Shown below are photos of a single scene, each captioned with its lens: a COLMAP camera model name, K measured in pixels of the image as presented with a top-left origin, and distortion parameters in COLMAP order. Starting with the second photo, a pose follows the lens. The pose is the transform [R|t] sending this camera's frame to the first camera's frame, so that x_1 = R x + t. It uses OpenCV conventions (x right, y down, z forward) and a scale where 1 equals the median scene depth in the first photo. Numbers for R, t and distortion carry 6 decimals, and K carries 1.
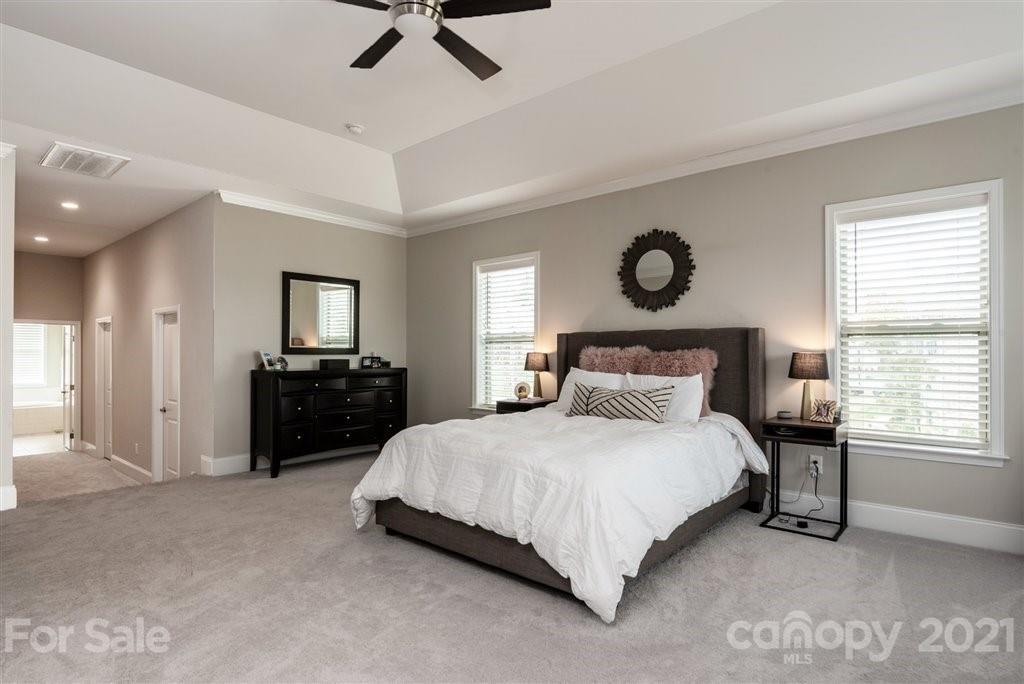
lens RADIAL K [[553.8, 0, 508.0], [0, 553.8, 340.6], [0, 0, 1]] dist [-0.024516, -0.000649]
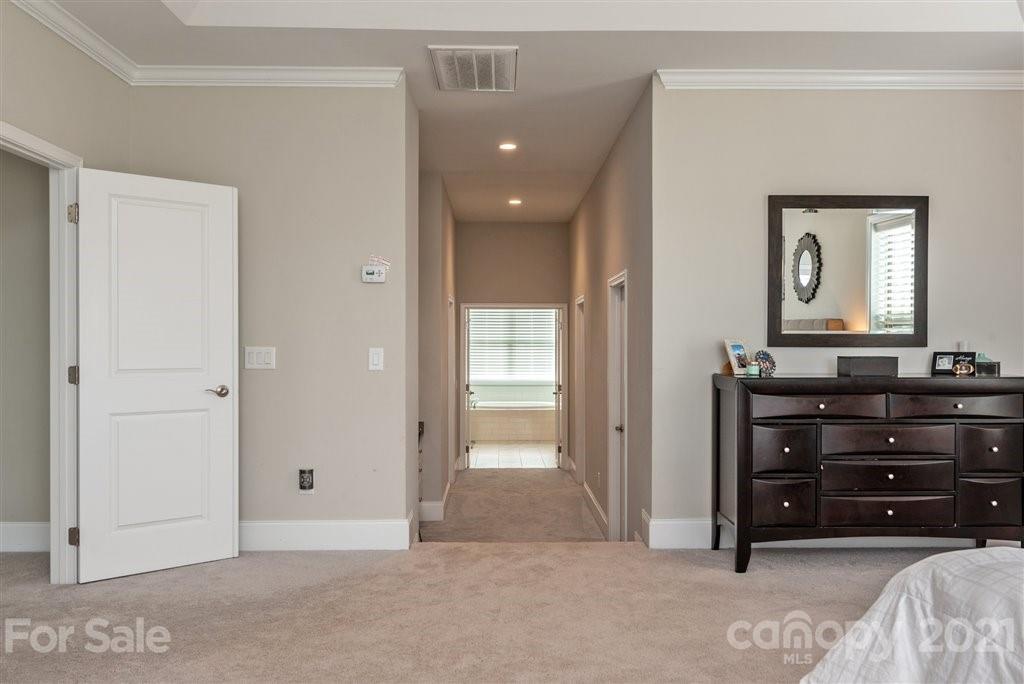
lens RADIAL K [[789.6, 0, 511.6], [0, 789.6, 347.5], [0, 0, 1]] dist [0.022602, -0.026112]
pose [[0.667342, 0.003210, -0.744745, 0.005879], [0.017254, 0.999656, 0.019770, 0.004058], [0.744552, -0.026043, 0.667057, 0.206252]]
